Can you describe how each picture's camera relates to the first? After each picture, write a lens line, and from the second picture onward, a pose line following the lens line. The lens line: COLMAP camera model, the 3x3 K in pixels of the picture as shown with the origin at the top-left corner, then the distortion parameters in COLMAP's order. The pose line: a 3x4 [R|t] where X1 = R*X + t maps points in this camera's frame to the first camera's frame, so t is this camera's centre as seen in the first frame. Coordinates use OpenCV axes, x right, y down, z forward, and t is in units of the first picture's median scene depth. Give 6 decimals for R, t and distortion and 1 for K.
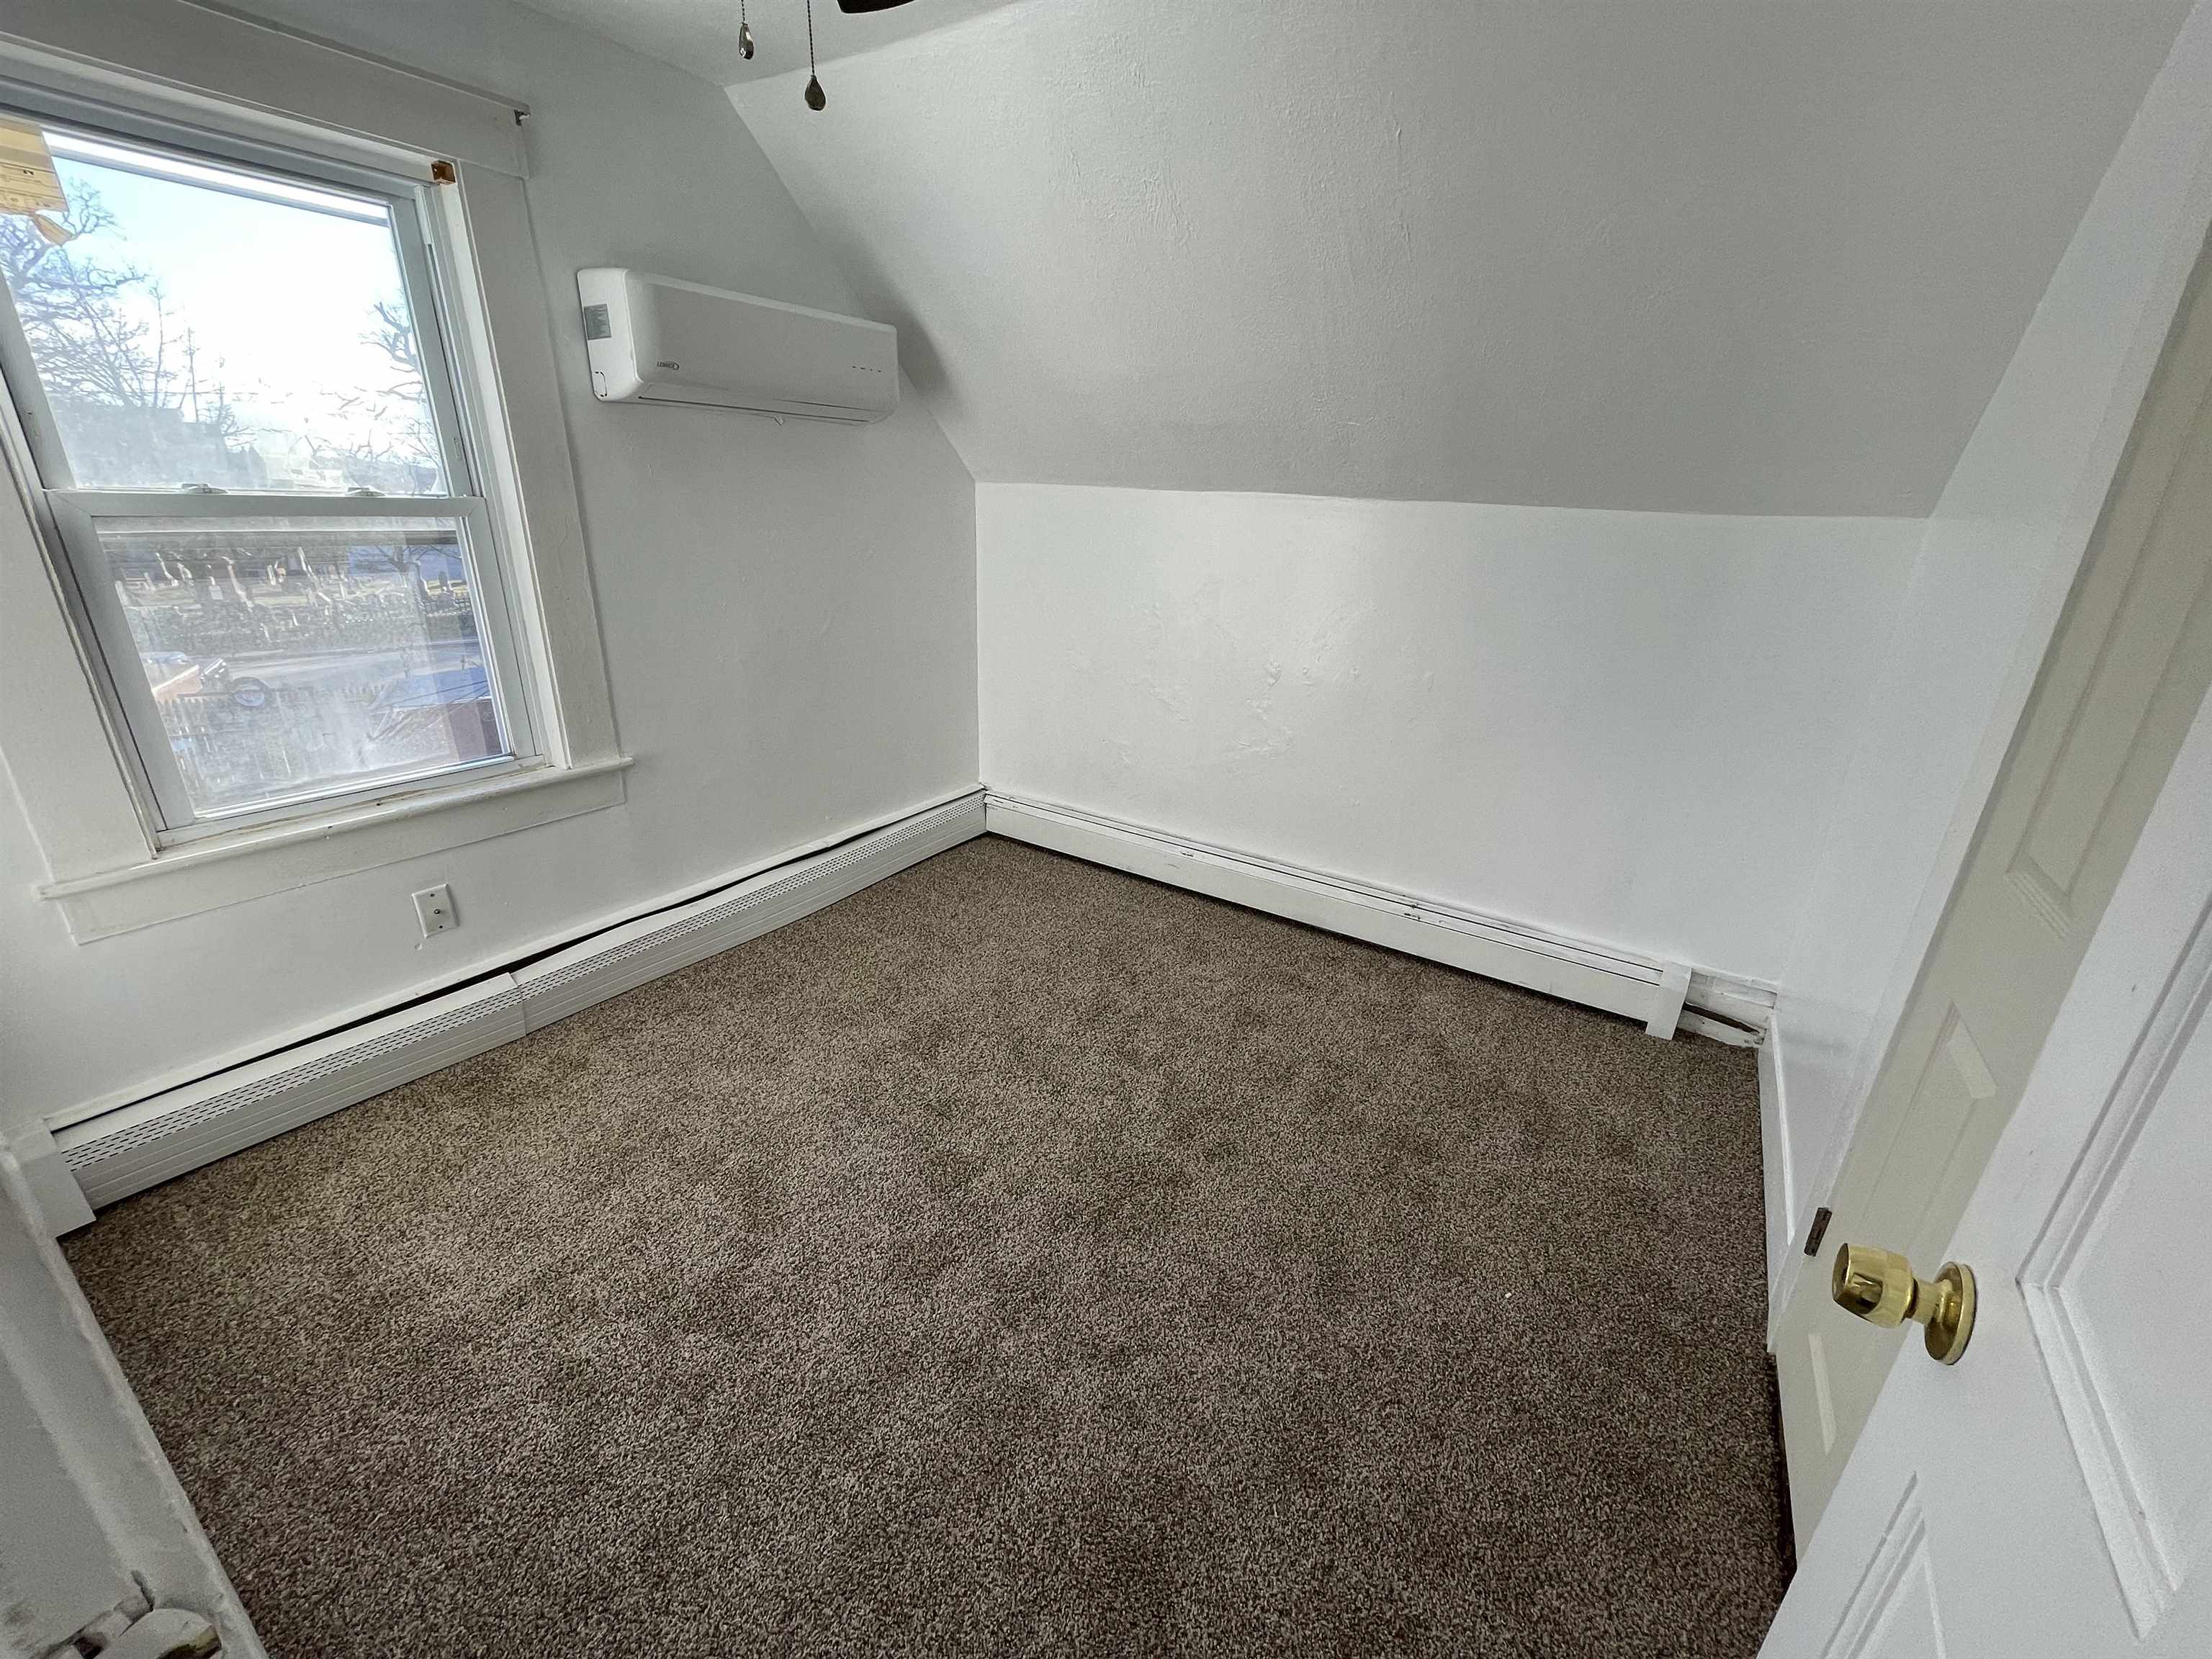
lens RADIAL K [[887.8, 0, 1101.1], [0, 887.8, 827.8], [0, 0, 1]] dist [-0.008783, -0.000034]
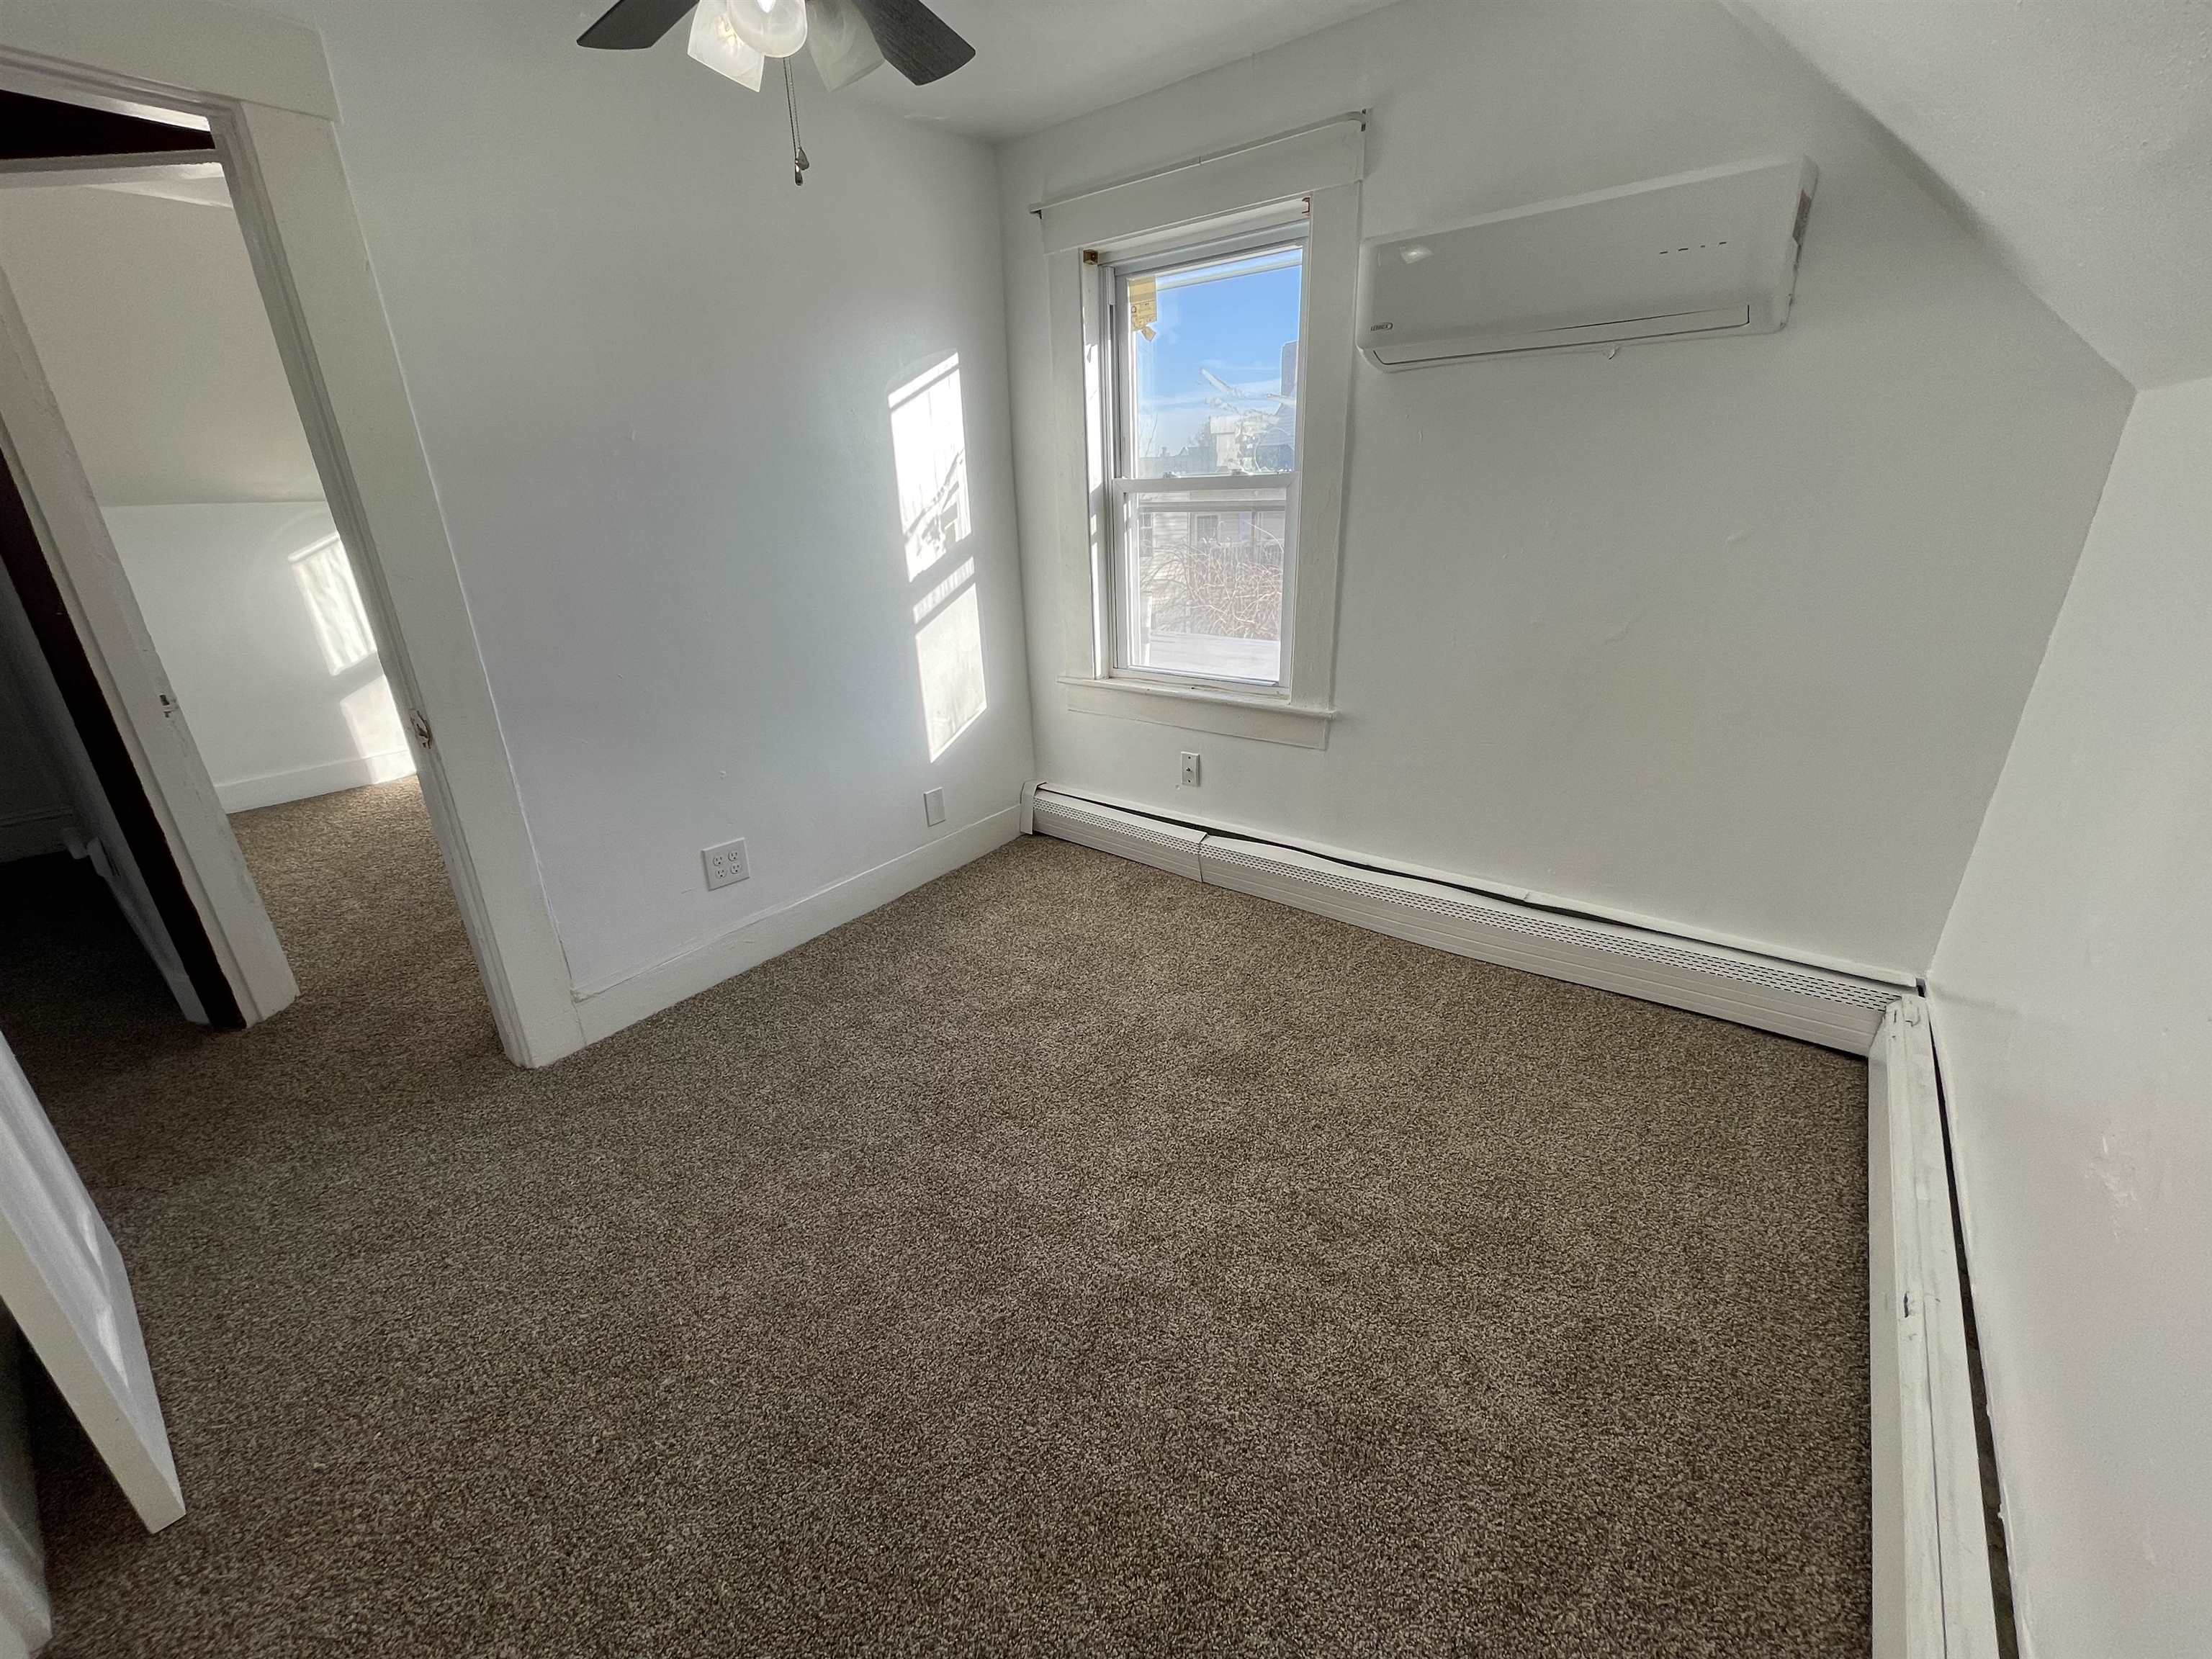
lens RADIAL K [[887.8, 0, 1101.1], [0, 887.8, 827.8], [0, 0, 1]] dist [-0.008783, -0.000034]
pose [[-0.091629, 0.336052, -0.937376, 0.612073], [-0.312455, 0.884094, 0.347492, -0.264241], [0.945503, 0.324728, 0.023993, 0.822590]]
